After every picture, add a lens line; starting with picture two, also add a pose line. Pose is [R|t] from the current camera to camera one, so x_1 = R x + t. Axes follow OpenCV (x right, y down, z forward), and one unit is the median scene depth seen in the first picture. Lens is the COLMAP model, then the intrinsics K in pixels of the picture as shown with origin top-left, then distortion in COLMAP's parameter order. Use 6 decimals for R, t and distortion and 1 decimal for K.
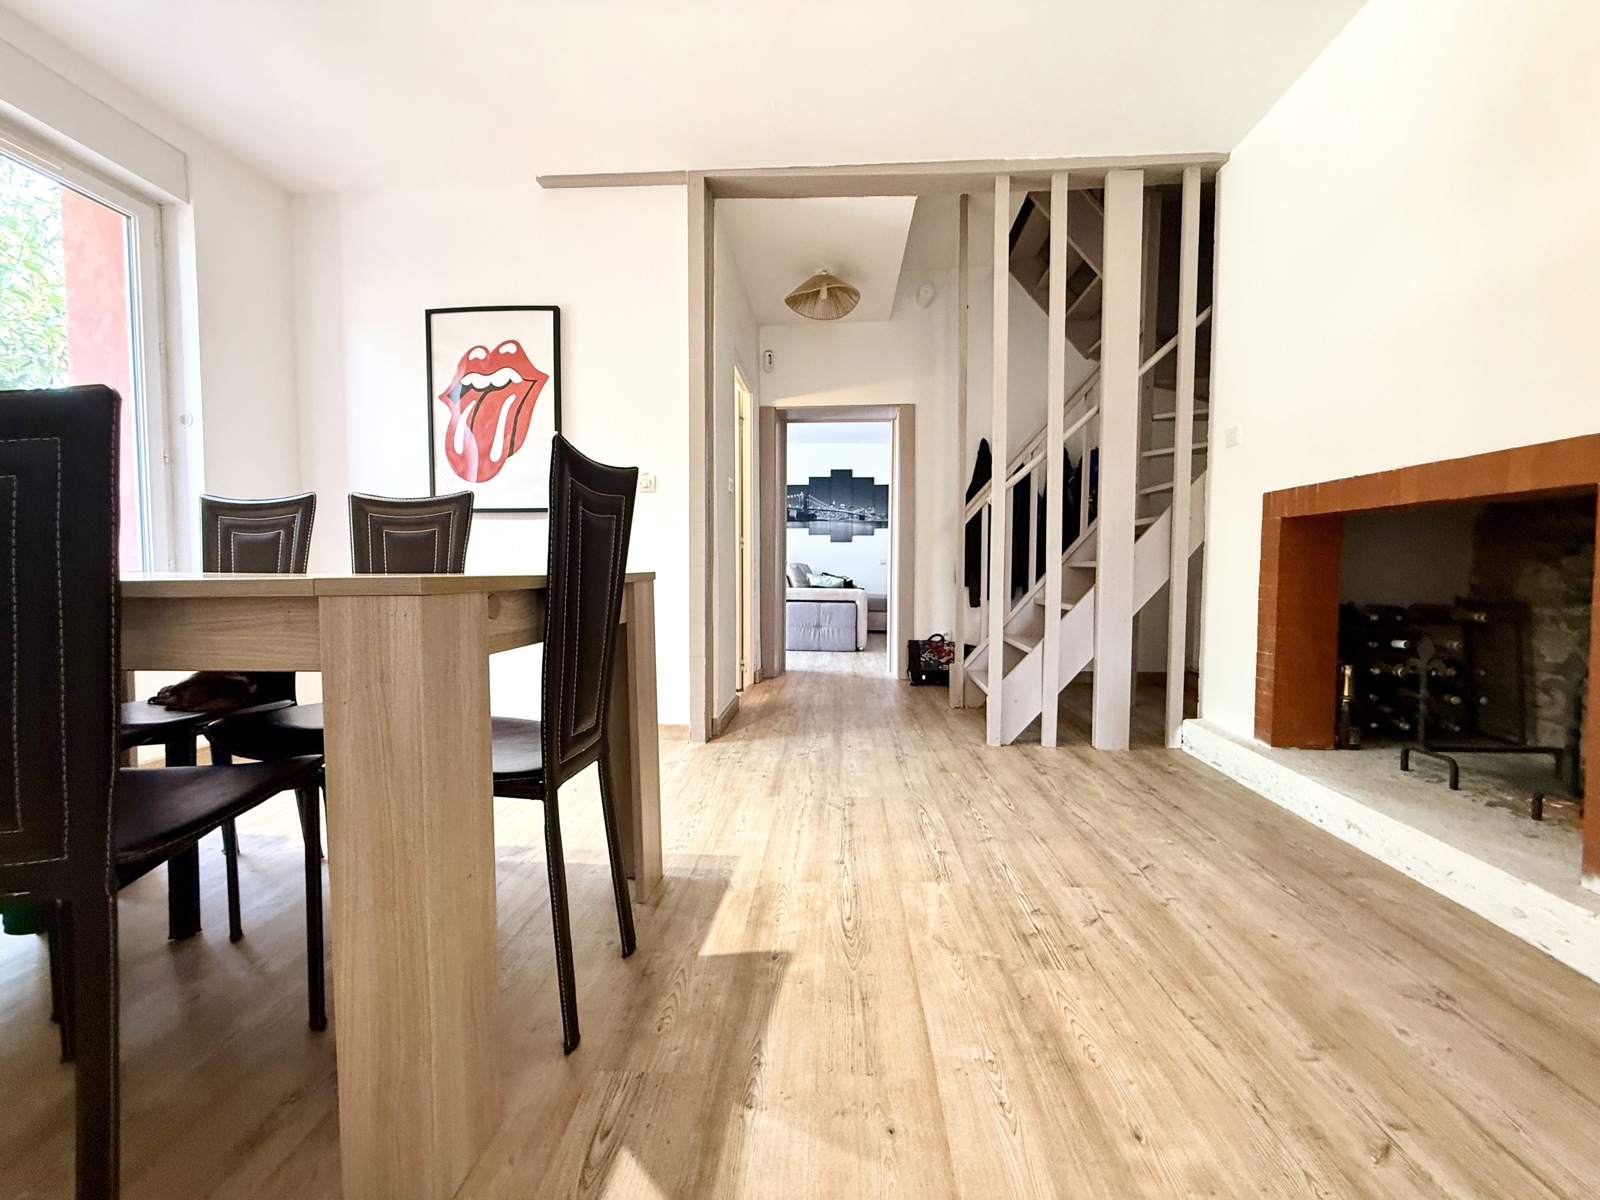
lens RADIAL K [[635.0, 0, 798.1], [0, 635.0, 597.3], [0, 0, 1]] dist [-0.001458, 0.000214]
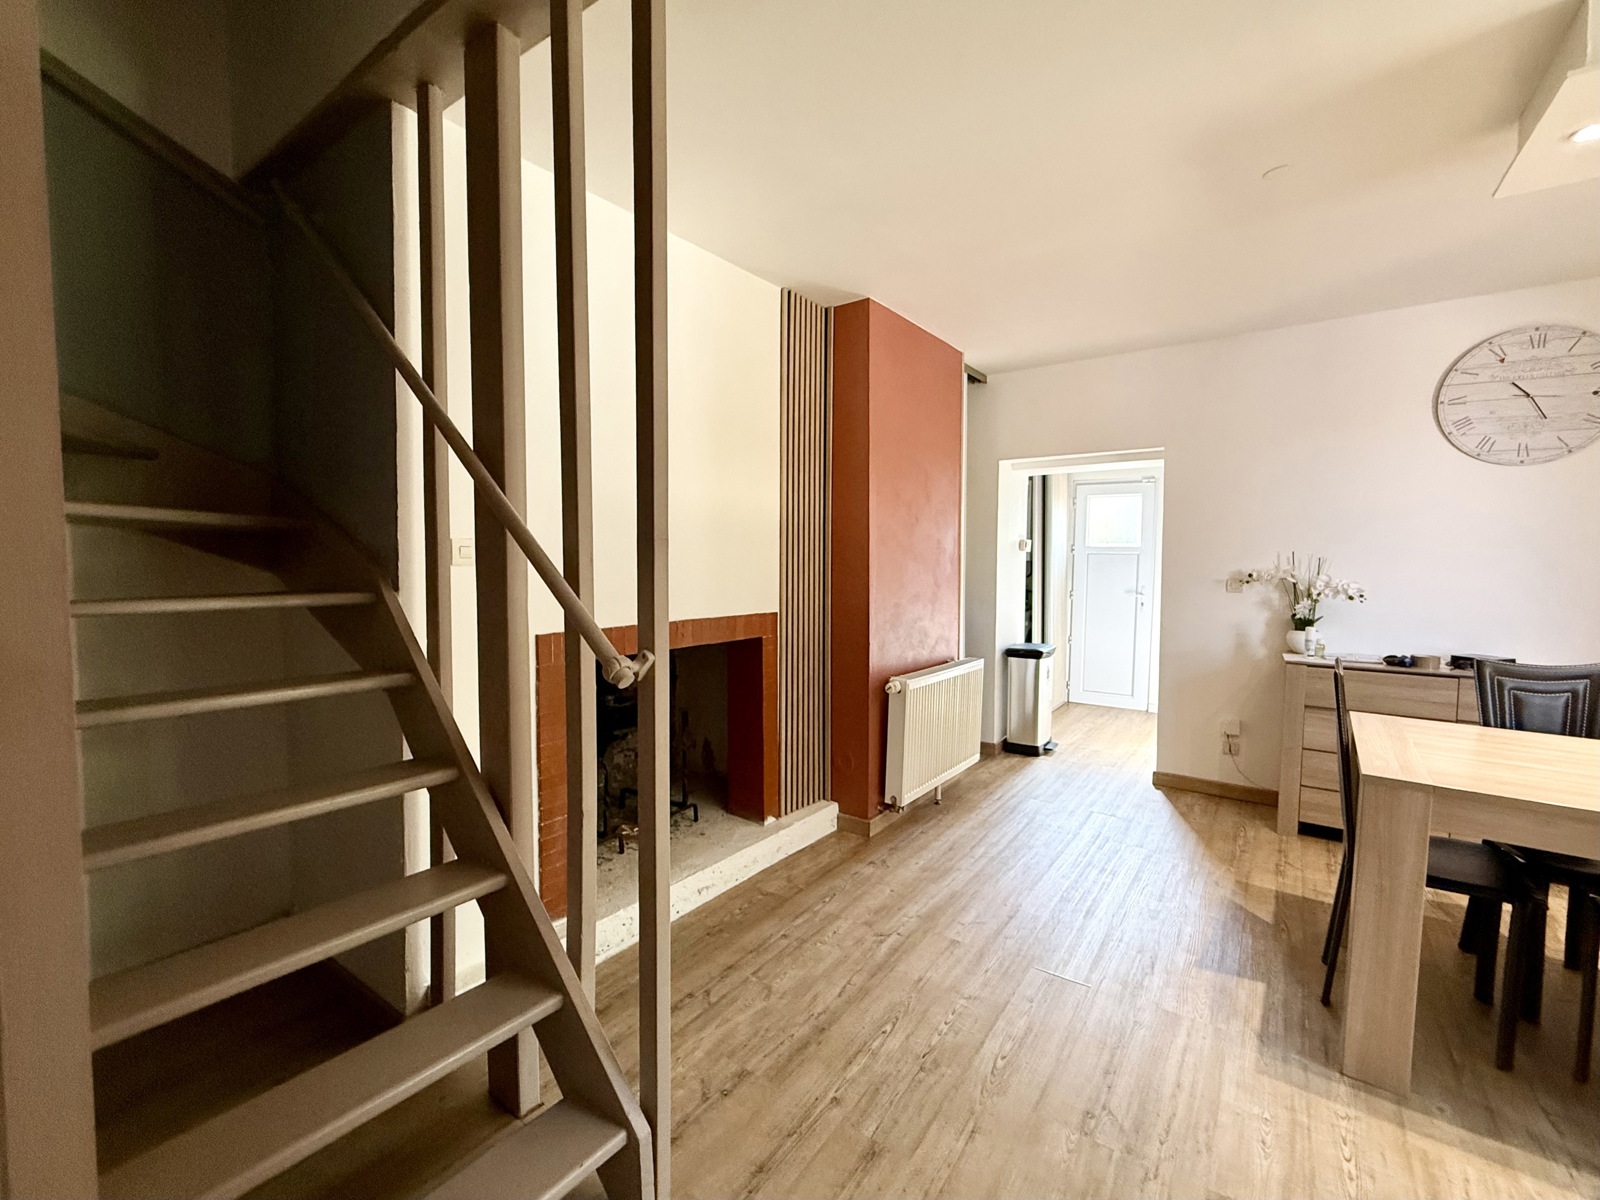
lens RADIAL K [[688.5, 0, 795.8], [0, 688.5, 598.1], [0, 0, 1]] dist [-0.001204, -0.000055]
pose [[-0.847850, -0.035861, 0.529022, -0.021601], [0.021956, 0.994480, 0.102602, -0.292451], [-0.529782, 0.098607, -0.842382, 1.545324]]
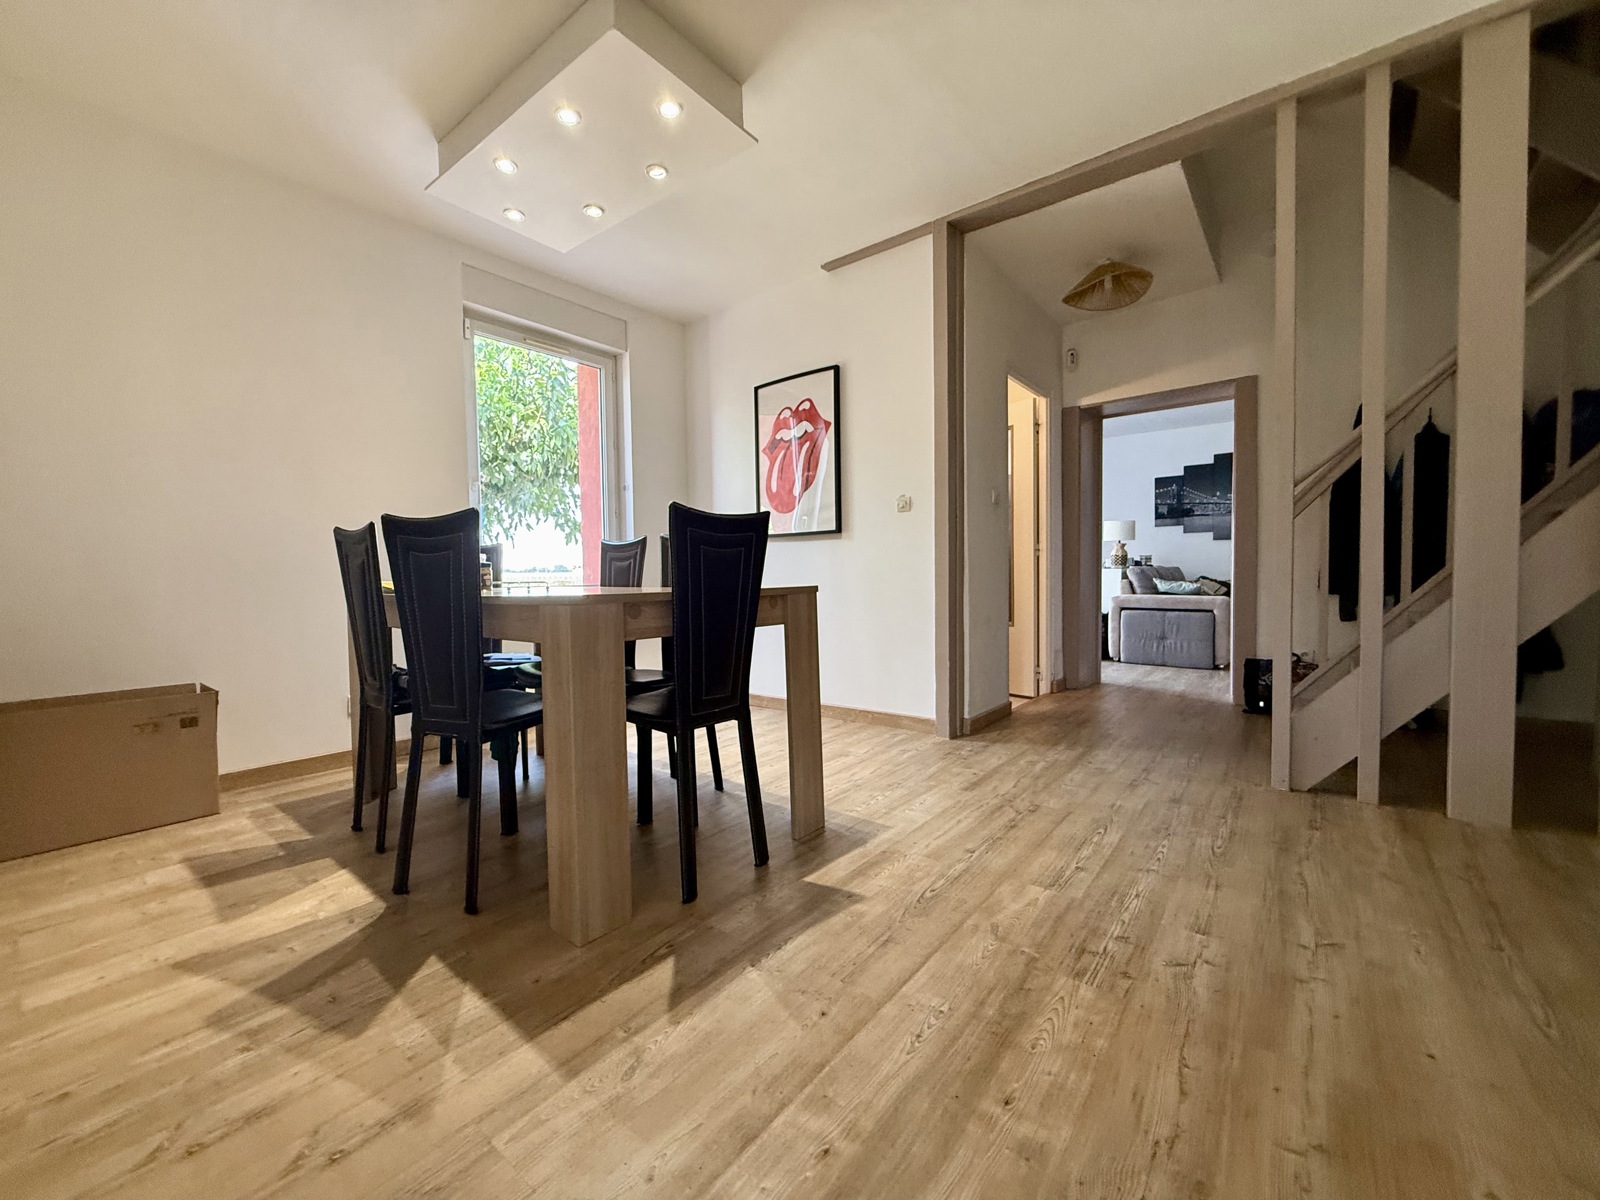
lens RADIAL K [[635.0, 0, 799.7], [0, 635.0, 596.3], [0, 0, 1]] dist [-0.001458, 0.000214]
pose [[0.818468, 0.005158, -0.574529, 0.316014], [-0.009646, 0.999942, -0.004765, -0.008046], [0.574471, 0.009442, 0.818470, -0.043702]]
